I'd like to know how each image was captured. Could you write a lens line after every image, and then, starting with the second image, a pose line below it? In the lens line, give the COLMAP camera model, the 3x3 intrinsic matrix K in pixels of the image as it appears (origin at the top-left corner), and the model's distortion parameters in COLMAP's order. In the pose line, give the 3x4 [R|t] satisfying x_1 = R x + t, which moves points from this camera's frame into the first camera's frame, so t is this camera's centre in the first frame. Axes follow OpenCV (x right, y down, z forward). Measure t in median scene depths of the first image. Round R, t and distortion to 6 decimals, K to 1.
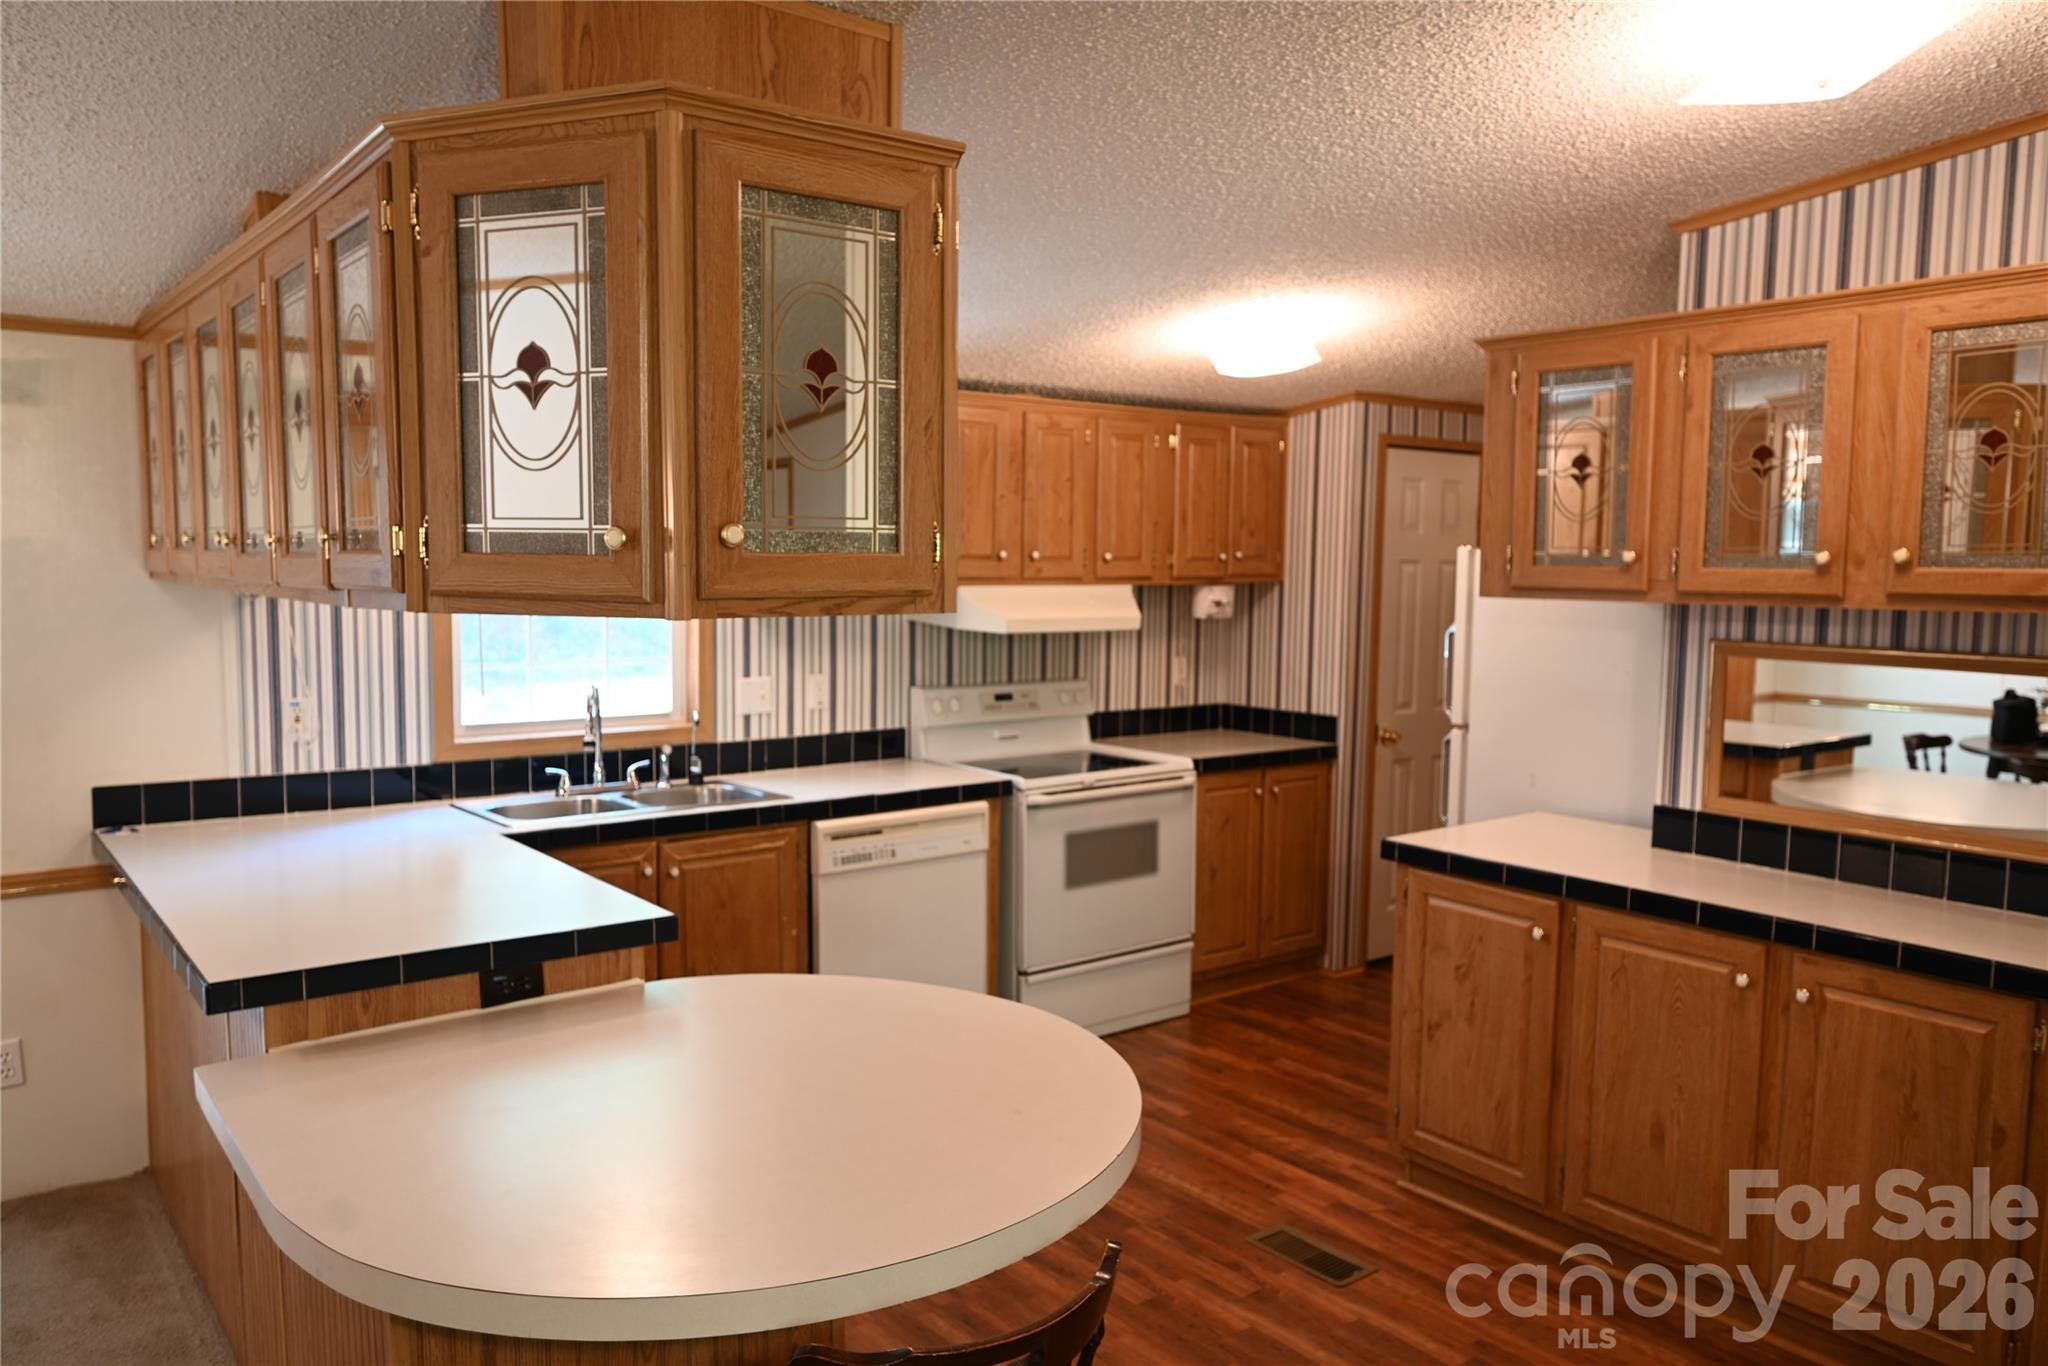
lens RADIAL K [[1474.3, 0, 1009.0], [0, 1474.3, 684.4], [0, 0, 1]] dist [-0.002237, 0.006730]
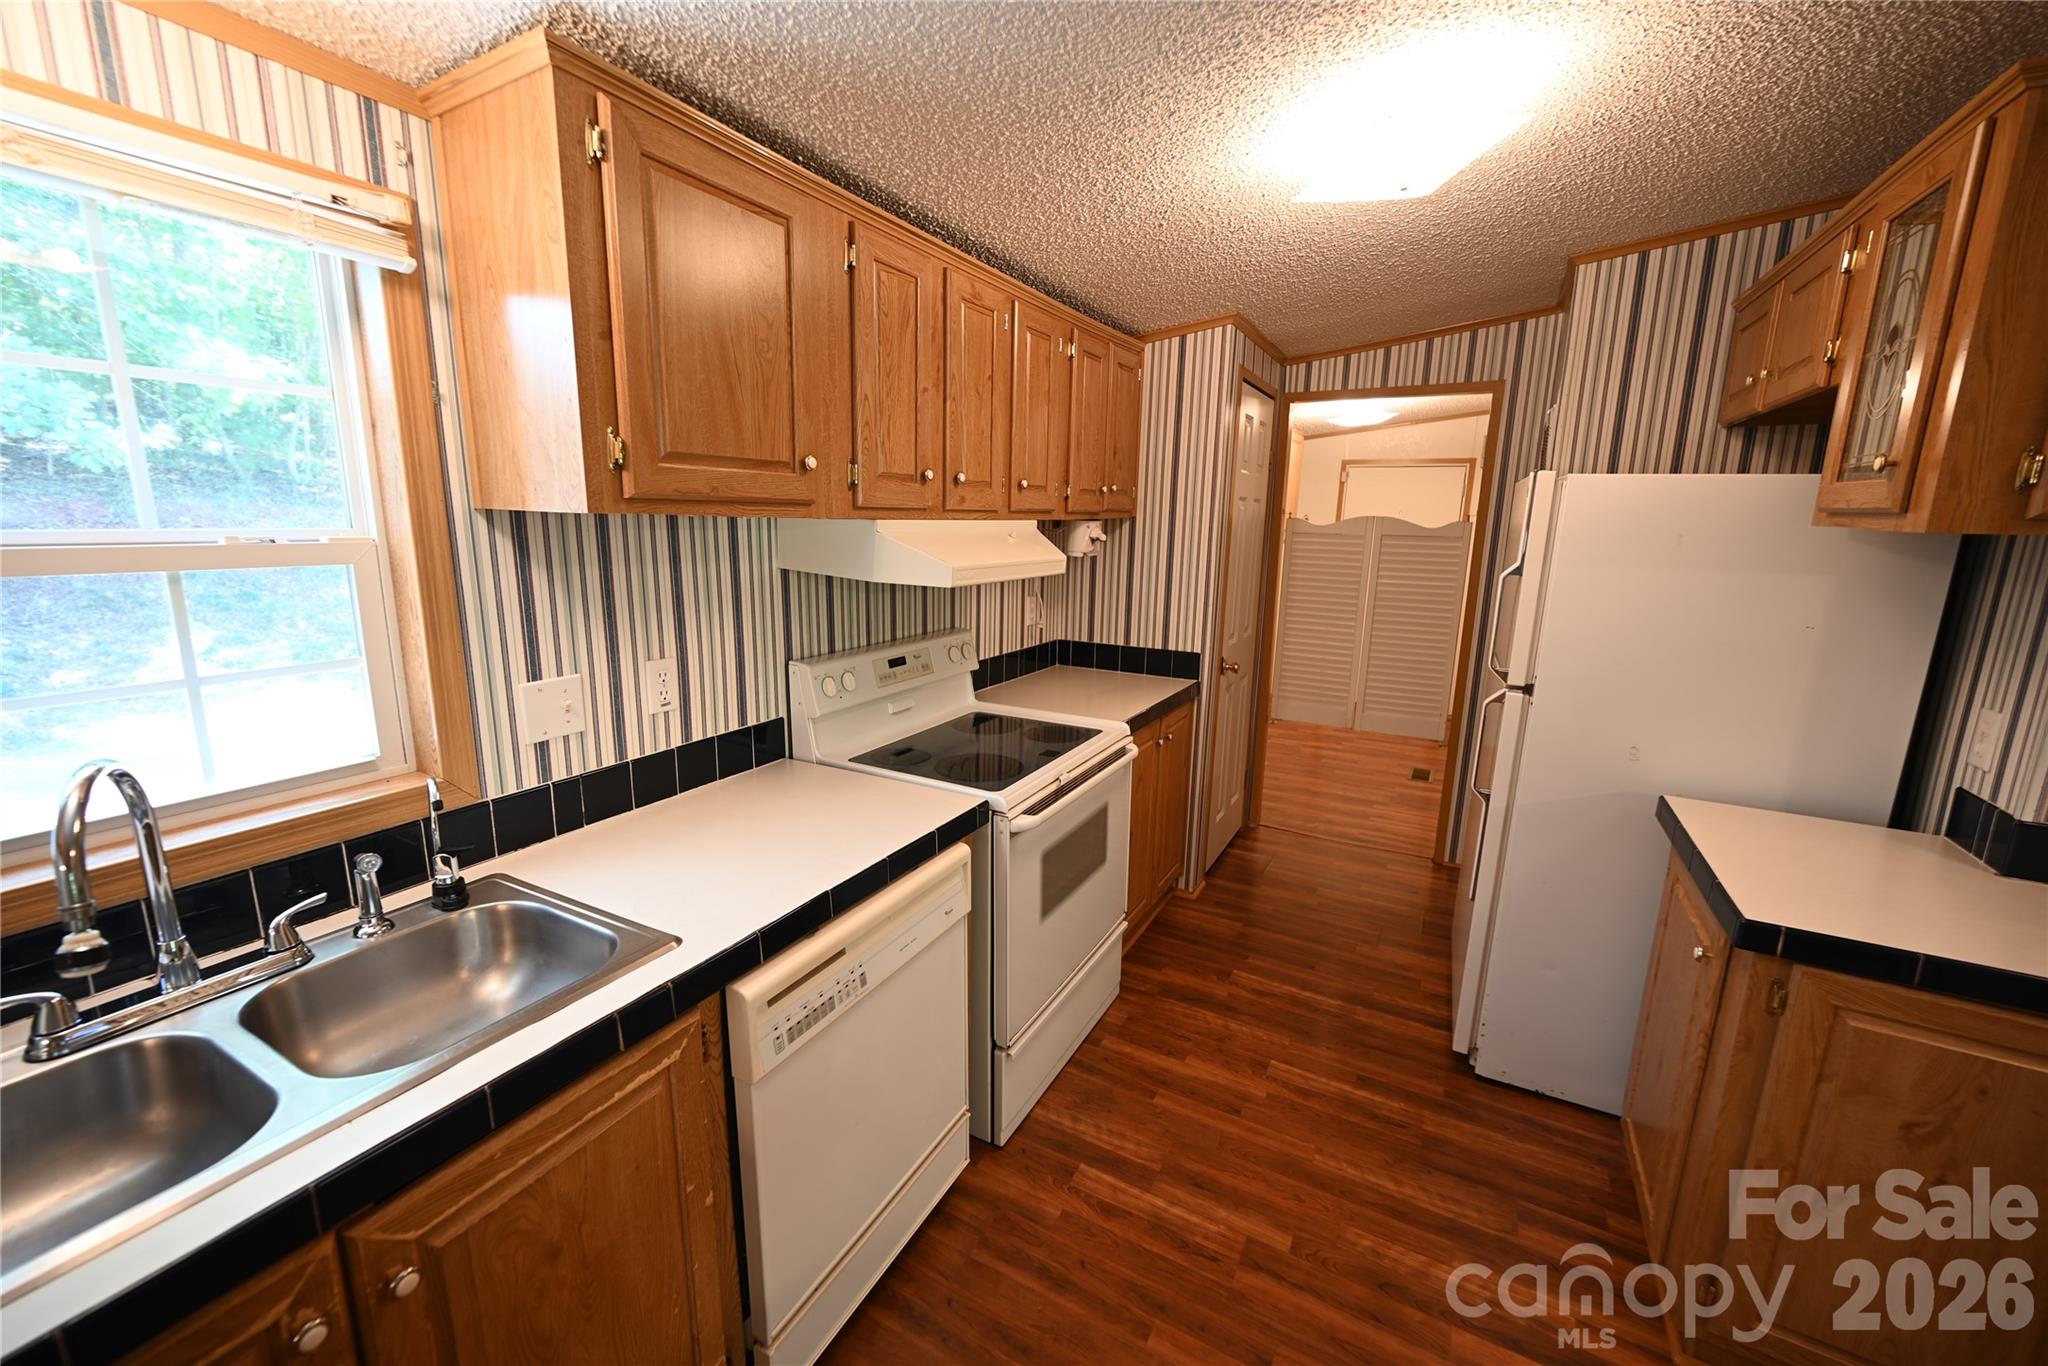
lens RADIAL K [[803.1, 0, 1016.6], [0, 803.1, 680.3], [0, 0, 1]] dist [-0.000406, -0.000180]
pose [[0.919689, -0.074851, 0.385447, -0.128098], [0.027488, 0.991527, 0.126959, -0.039925], [-0.391684, -0.106167, 0.913954, 0.652225]]
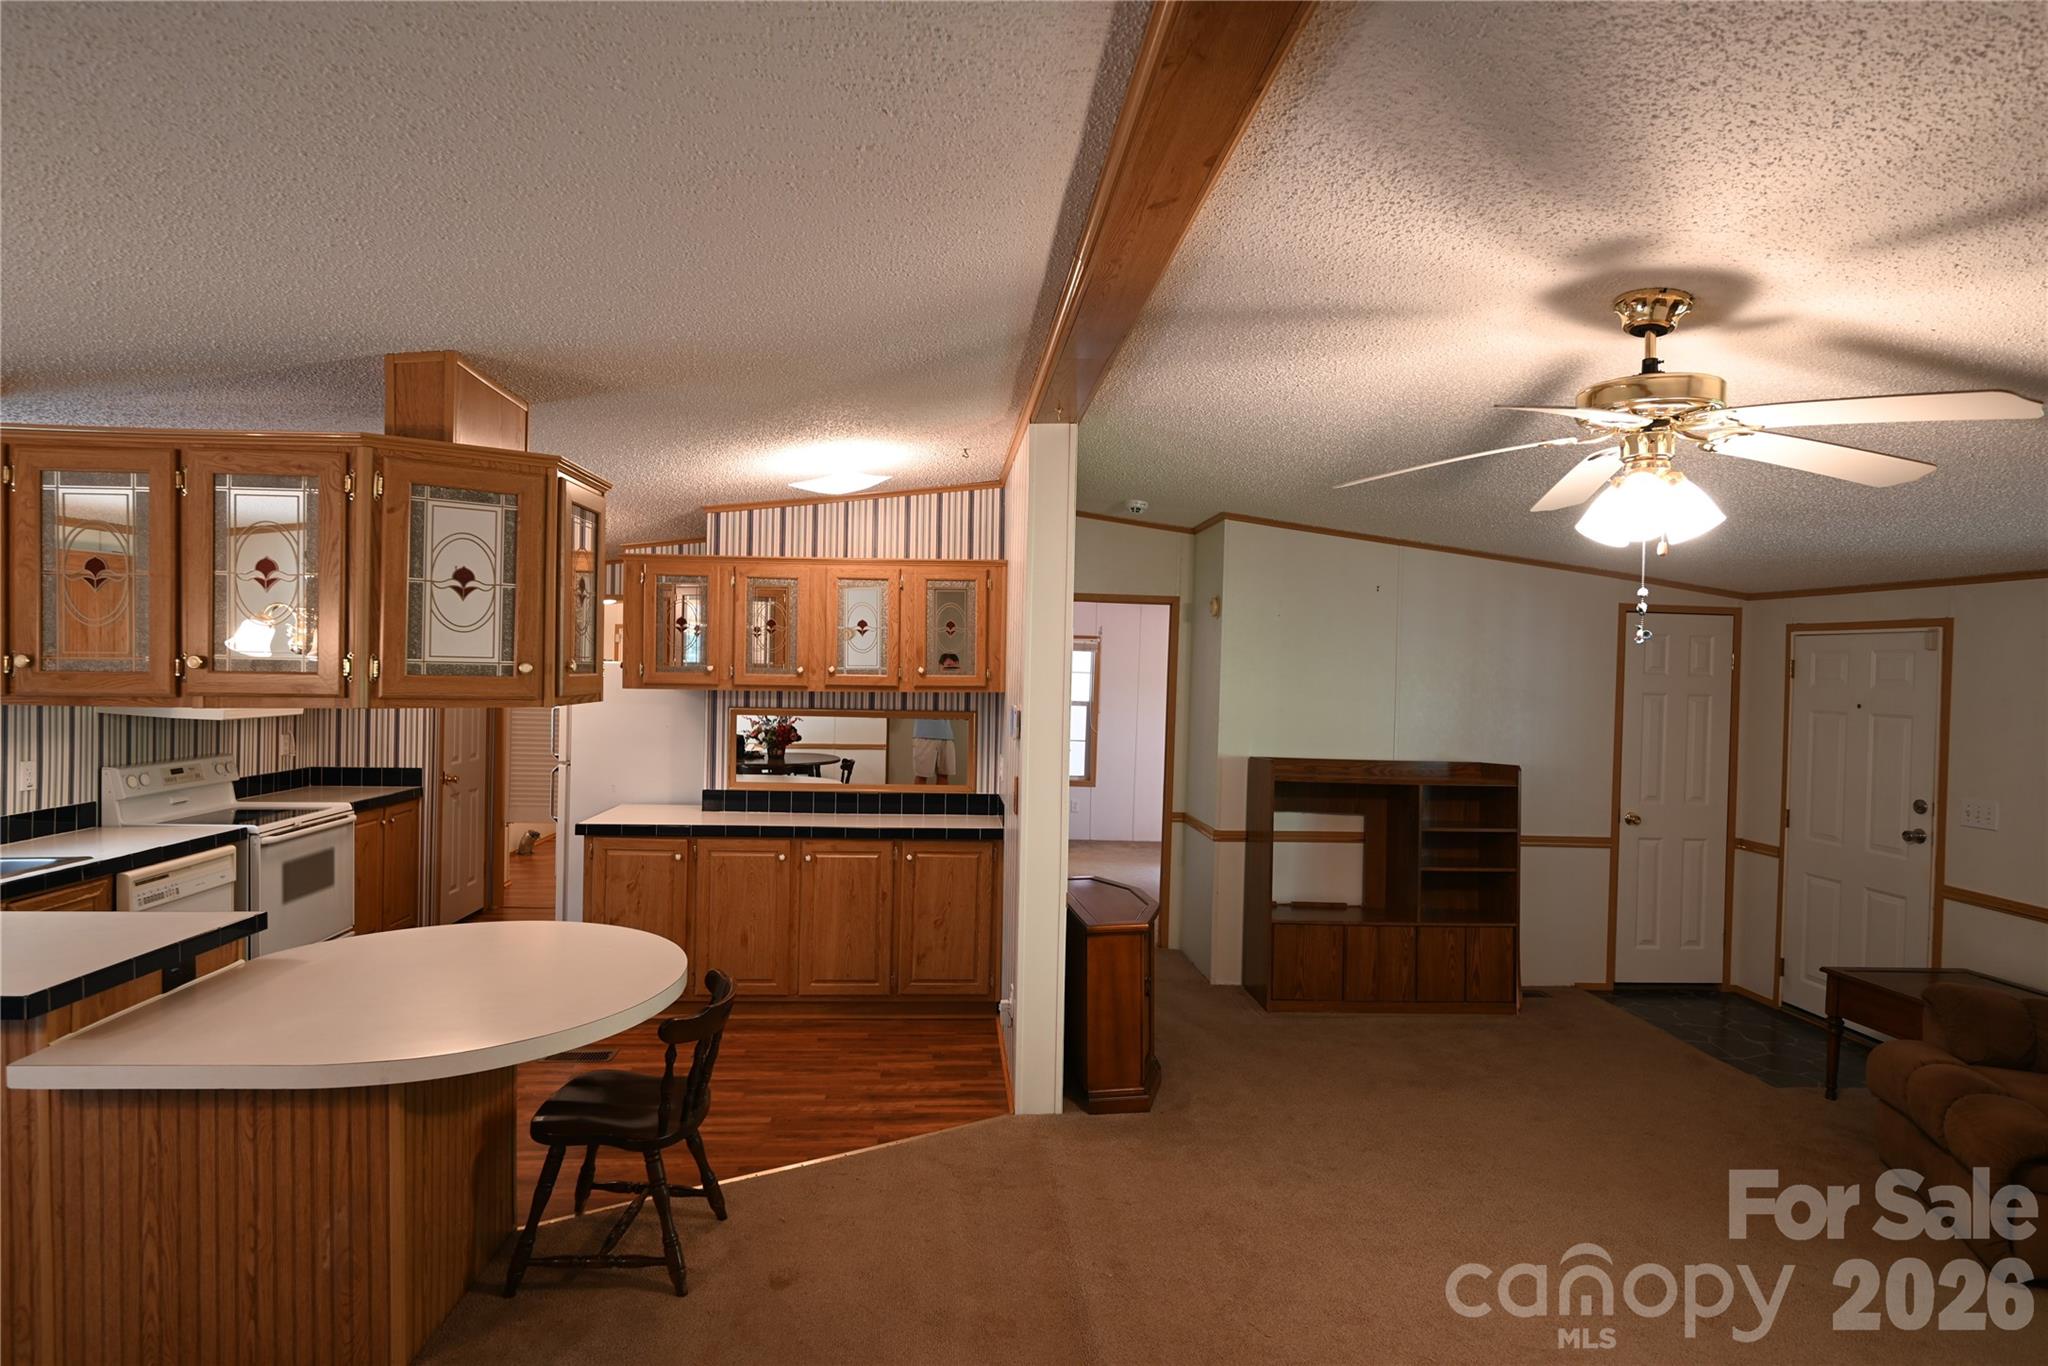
lens RADIAL K [[1094.0, 0, 1024.0], [0, 1094.0, 679.3], [0, 0, 1]] dist [-0.000881, 0.000366]
pose [[0.551212, -0.007848, 0.834328, -0.440871], [0.058798, 0.997835, -0.029460, 0.000481], [-0.832291, 0.065296, 0.550480, -0.154716]]
